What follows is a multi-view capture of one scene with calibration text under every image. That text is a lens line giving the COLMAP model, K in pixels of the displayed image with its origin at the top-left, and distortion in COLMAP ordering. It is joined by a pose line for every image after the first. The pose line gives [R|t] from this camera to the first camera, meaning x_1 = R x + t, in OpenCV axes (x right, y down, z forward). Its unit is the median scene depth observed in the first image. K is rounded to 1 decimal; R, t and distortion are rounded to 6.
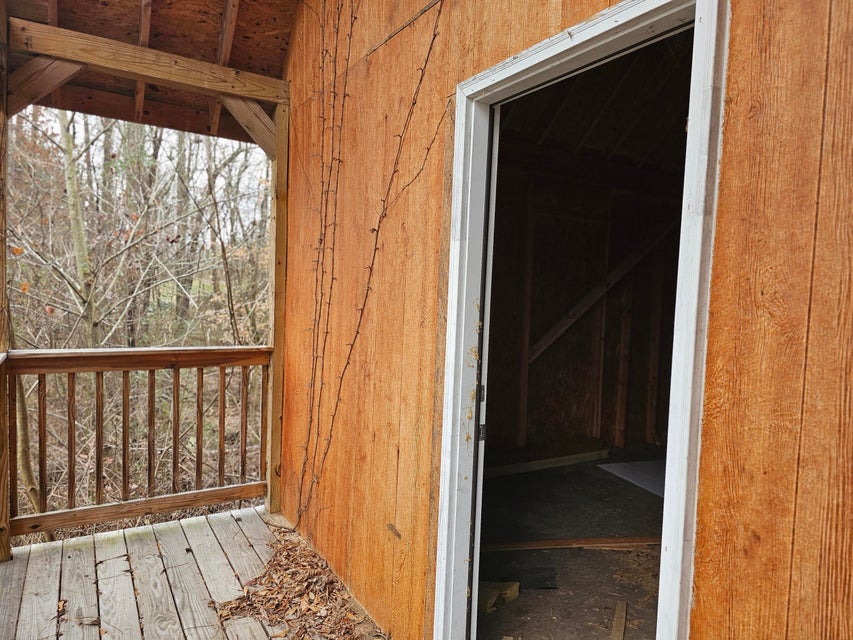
lens RADIAL K [[569.7, 0, 421.9], [0, 569.7, 317.0], [0, 0, 1]] dist [0.062604, -0.059441]
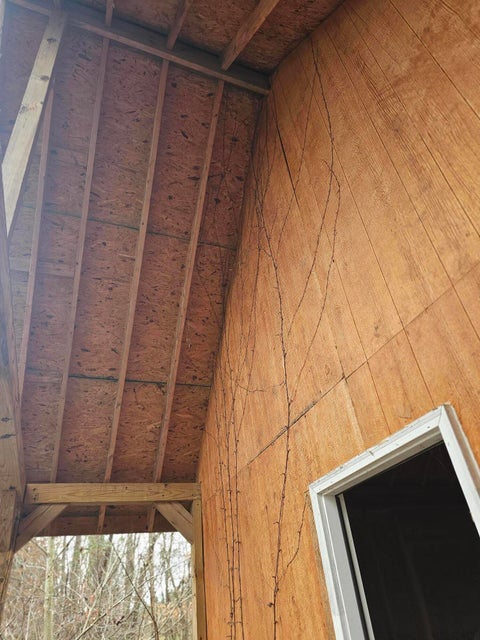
lens RADIAL K [[427.4, 0, 240.4], [0, 427.4, 322.7], [0, 0, 1]] dist [0.062604, -0.059441]
pose [[0.974483, -0.209965, -0.079351, 0.055163], [0.120019, 0.786152, -0.606268, -0.074300], [0.189677, 0.581275, 0.791291, -0.108159]]
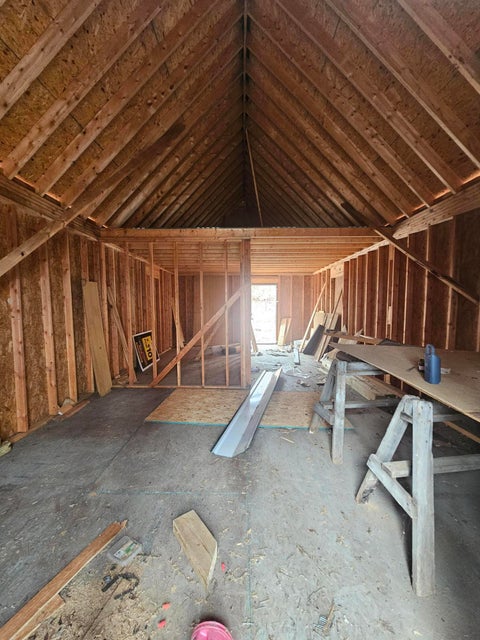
lens RADIAL K [[259.9, 0, 240.4], [0, 259.9, 323.4], [0, 0, 1]] dist [-0.002220, -0.000681]
pose [[0.527573, -0.108134, 0.842600, 0.098116], [0.063133, 0.994114, 0.088049, -0.001666], [-0.847161, 0.006743, 0.531294, 0.222204]]
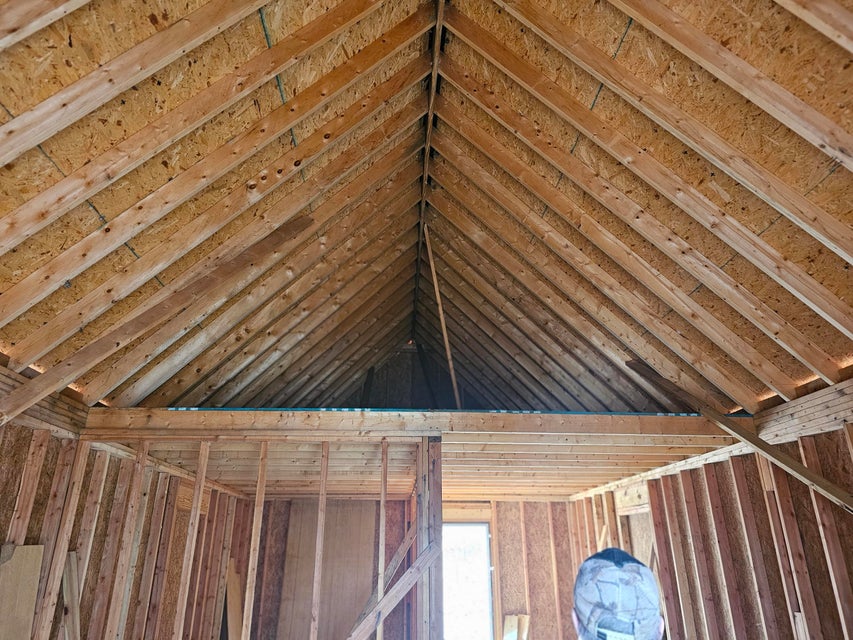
lens RADIAL K [[569.7, 0, 424.1], [0, 569.7, 314.7], [0, 0, 1]] dist [0.062604, -0.059441]
pose [[0.478006, 0.293559, 0.827849, 0.111312], [0.059090, 0.929615, -0.363765, -0.035798], [-0.876367, 0.222799, 0.427015, 0.251951]]
